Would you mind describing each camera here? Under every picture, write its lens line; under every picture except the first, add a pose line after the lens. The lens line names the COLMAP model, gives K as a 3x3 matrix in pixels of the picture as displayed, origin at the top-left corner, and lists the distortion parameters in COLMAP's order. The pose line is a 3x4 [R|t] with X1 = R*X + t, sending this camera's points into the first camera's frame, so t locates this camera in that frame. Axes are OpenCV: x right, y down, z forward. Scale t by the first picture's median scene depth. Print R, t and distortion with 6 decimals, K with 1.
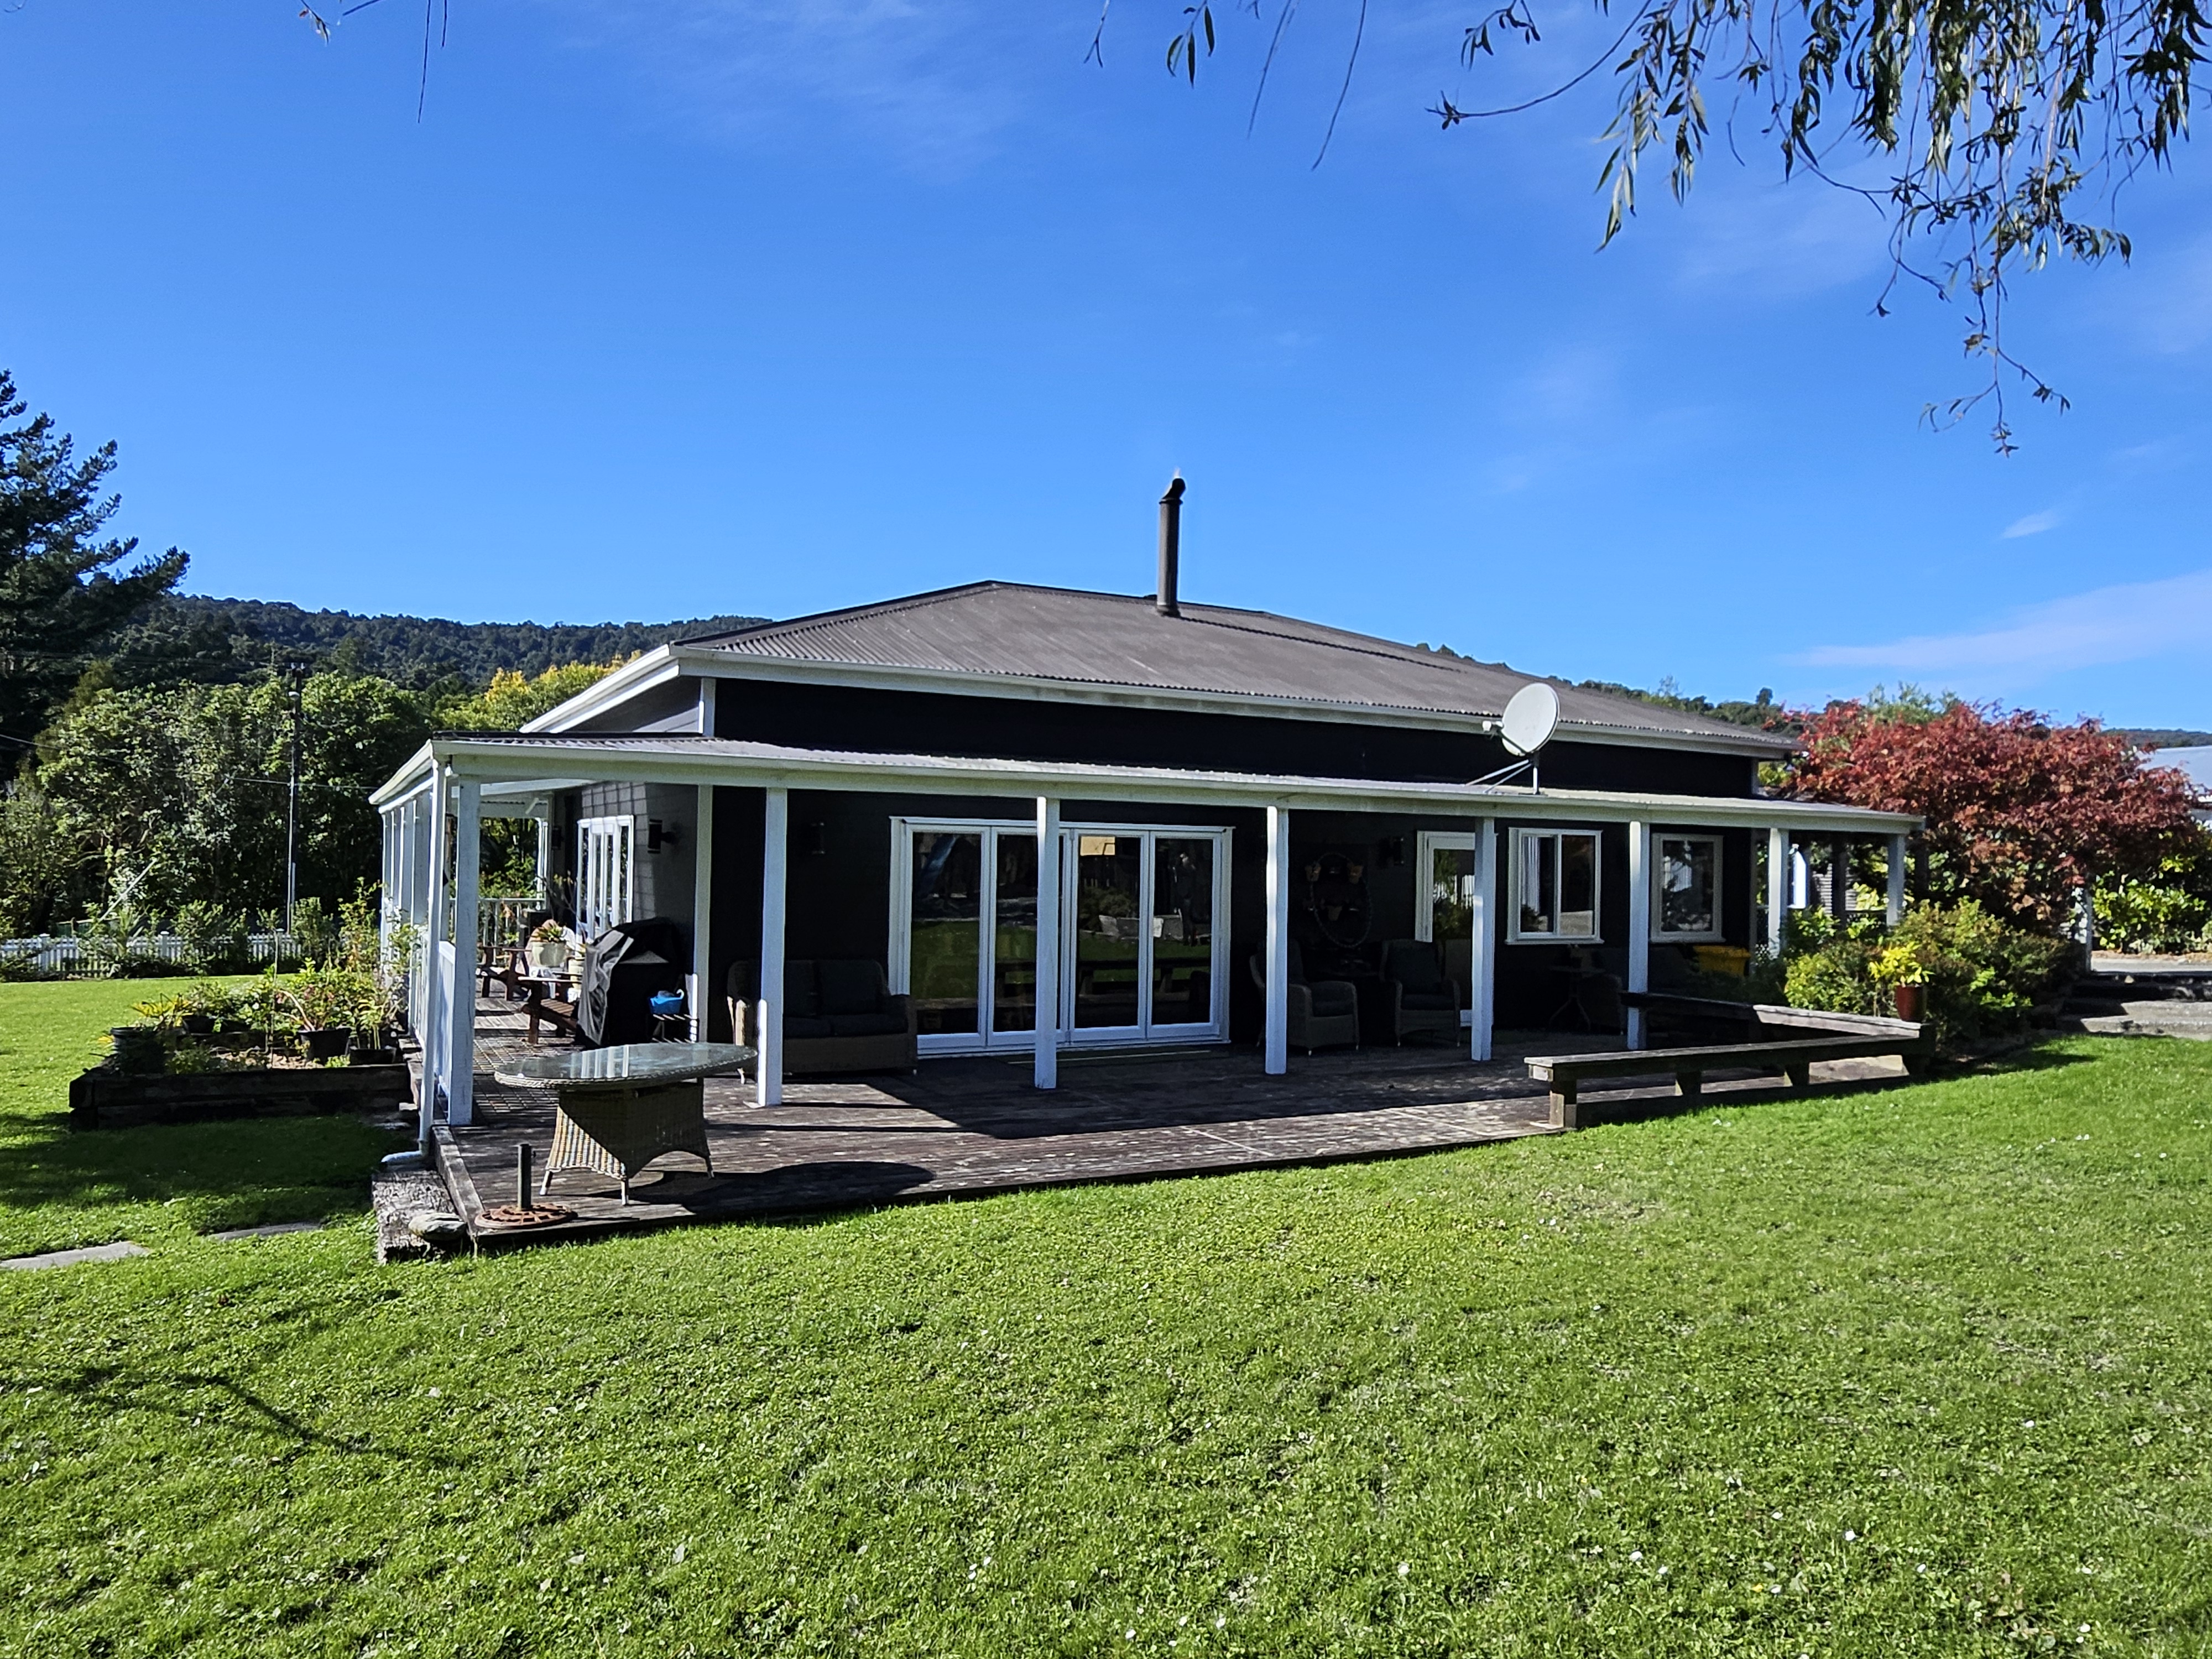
lens RADIAL K [[1513.1, 0, 1108.3], [0, 1513.1, 824.0], [0, 0, 1]] dist [-0.007281, -0.004811]
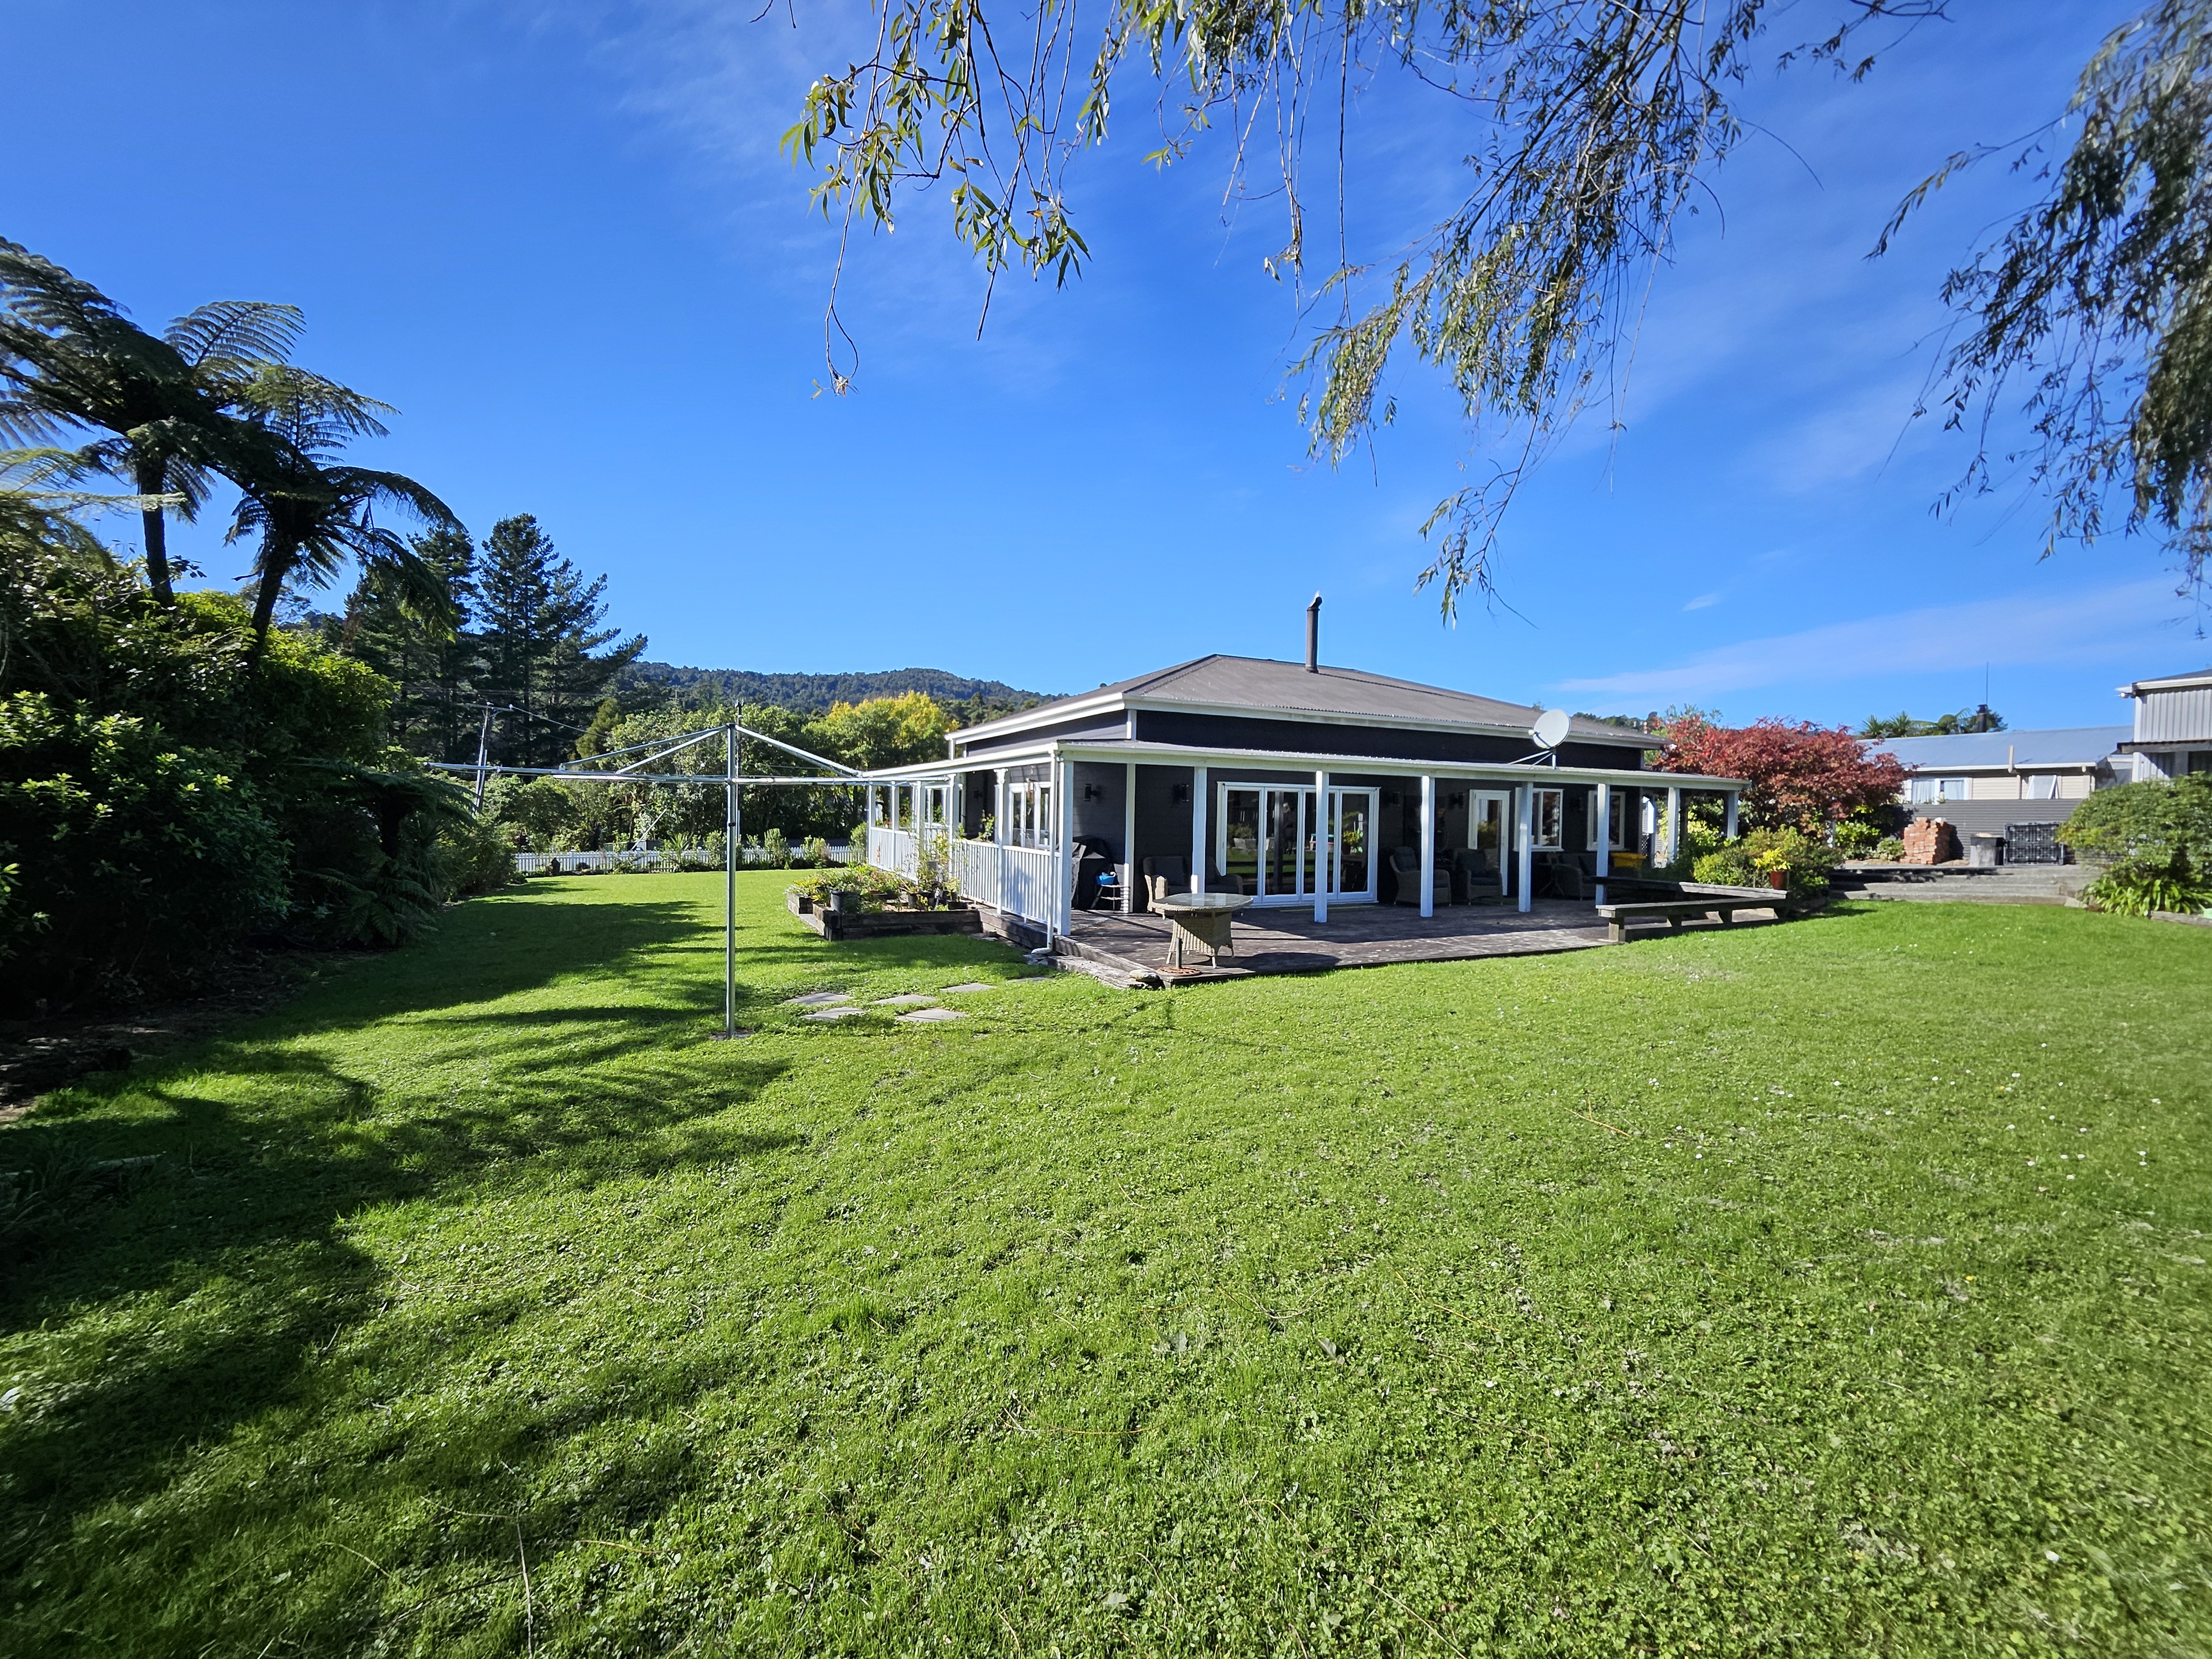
lens RADIAL K [[877.9, 0, 1102.4], [0, 877.9, 827.7], [0, 0, 1]] dist [-0.008938, 0.000140]
pose [[0.998505, -0.000670, -0.054653, -0.214353], [0.003129, 0.998986, 0.044921, 0.001738], [0.054567, -0.045024, 0.997494, -0.107603]]
